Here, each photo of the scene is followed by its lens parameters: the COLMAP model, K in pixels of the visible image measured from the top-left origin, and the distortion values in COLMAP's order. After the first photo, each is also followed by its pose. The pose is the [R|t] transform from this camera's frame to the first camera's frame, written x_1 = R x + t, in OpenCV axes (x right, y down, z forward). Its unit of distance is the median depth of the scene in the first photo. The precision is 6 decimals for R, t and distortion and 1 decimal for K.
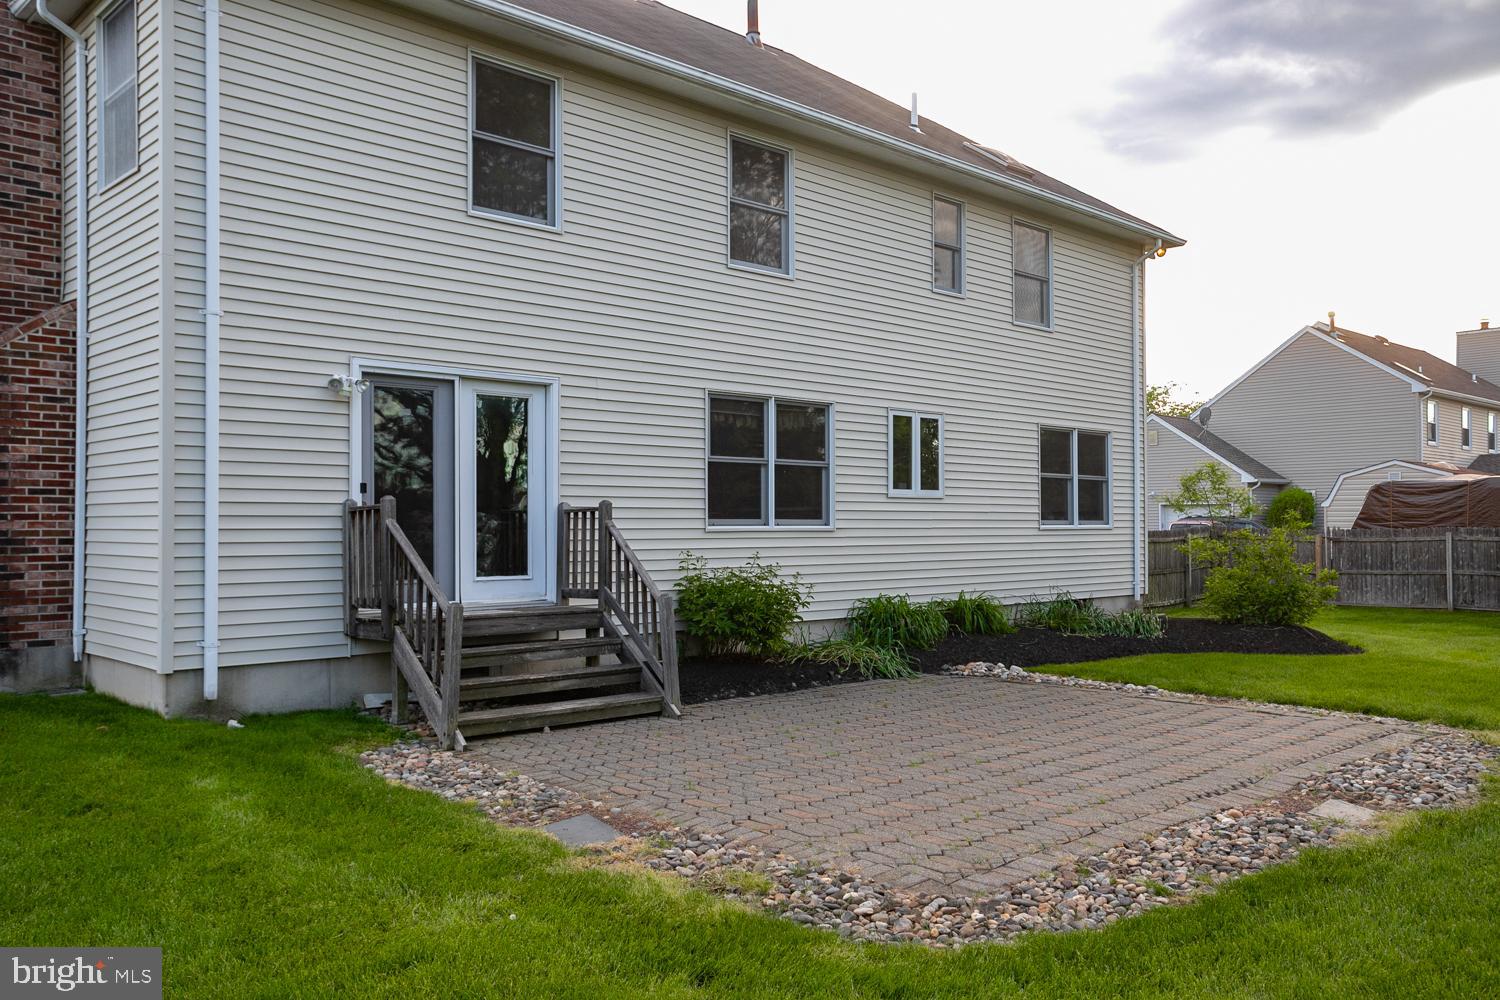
lens RADIAL K [[1256.8, 0, 750.0], [0, 1256.8, 500.0], [0, 0, 1]] dist [0.010053, 0.006239]
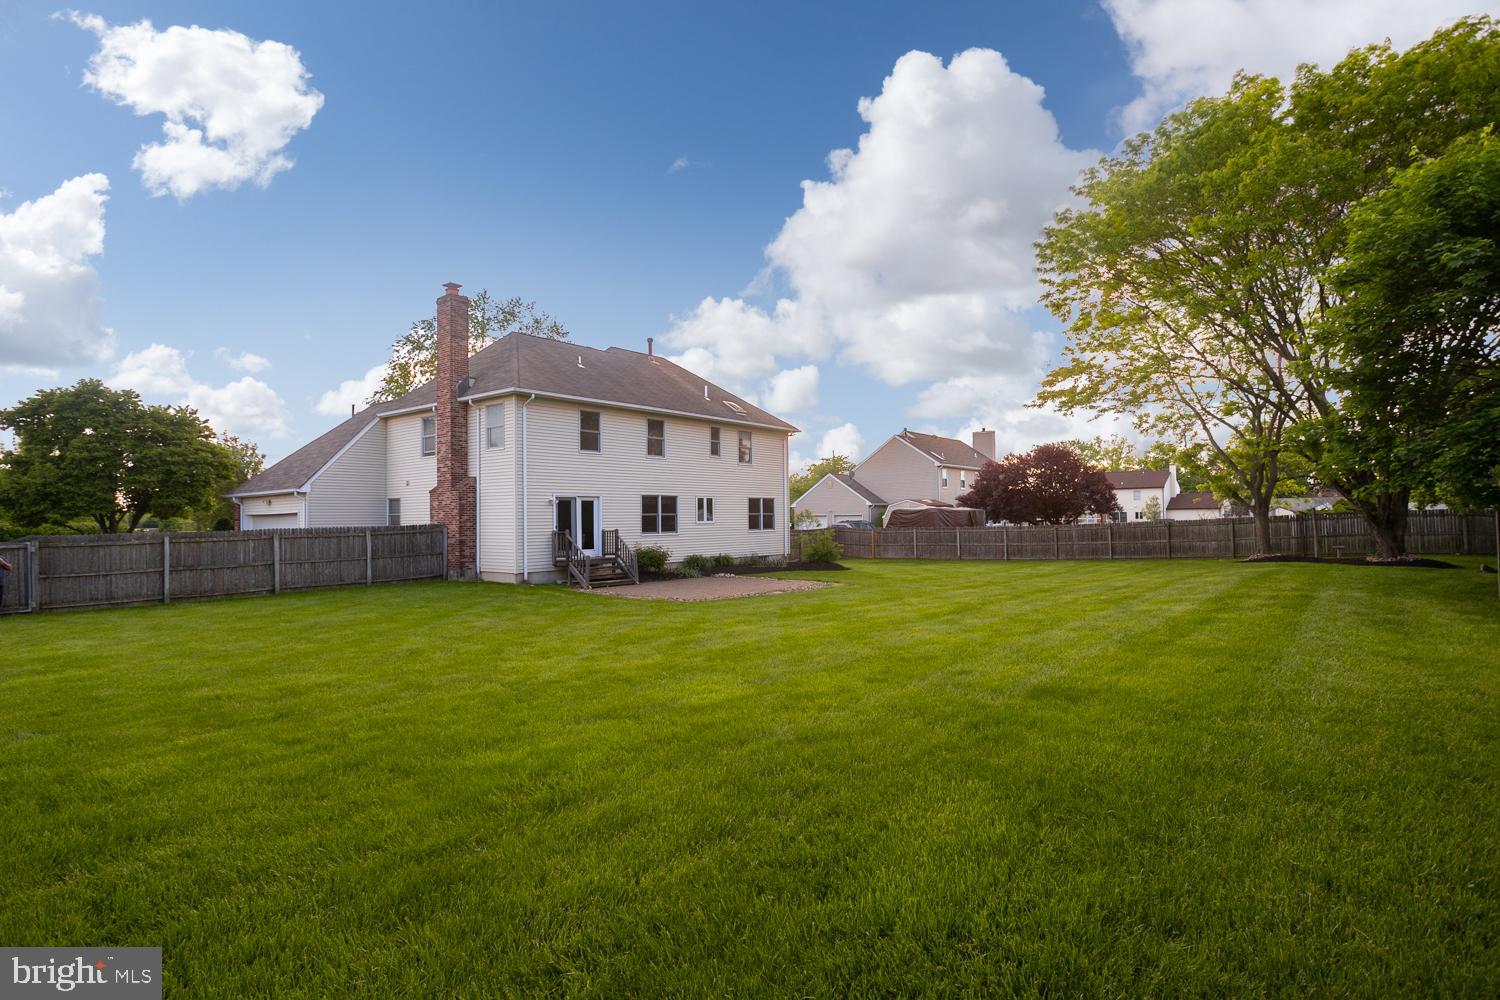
lens RADIAL K [[822.6, 0, 750.0], [0, 822.6, 500.0], [0, 0, 1]] dist [0.000012, -0.000001]
pose [[0.989544, -0.005934, 0.144107, -0.061848], [0.006284, 0.999978, -0.001968, -0.063654], [-0.144092, 0.002853, 0.989560, -1.209838]]
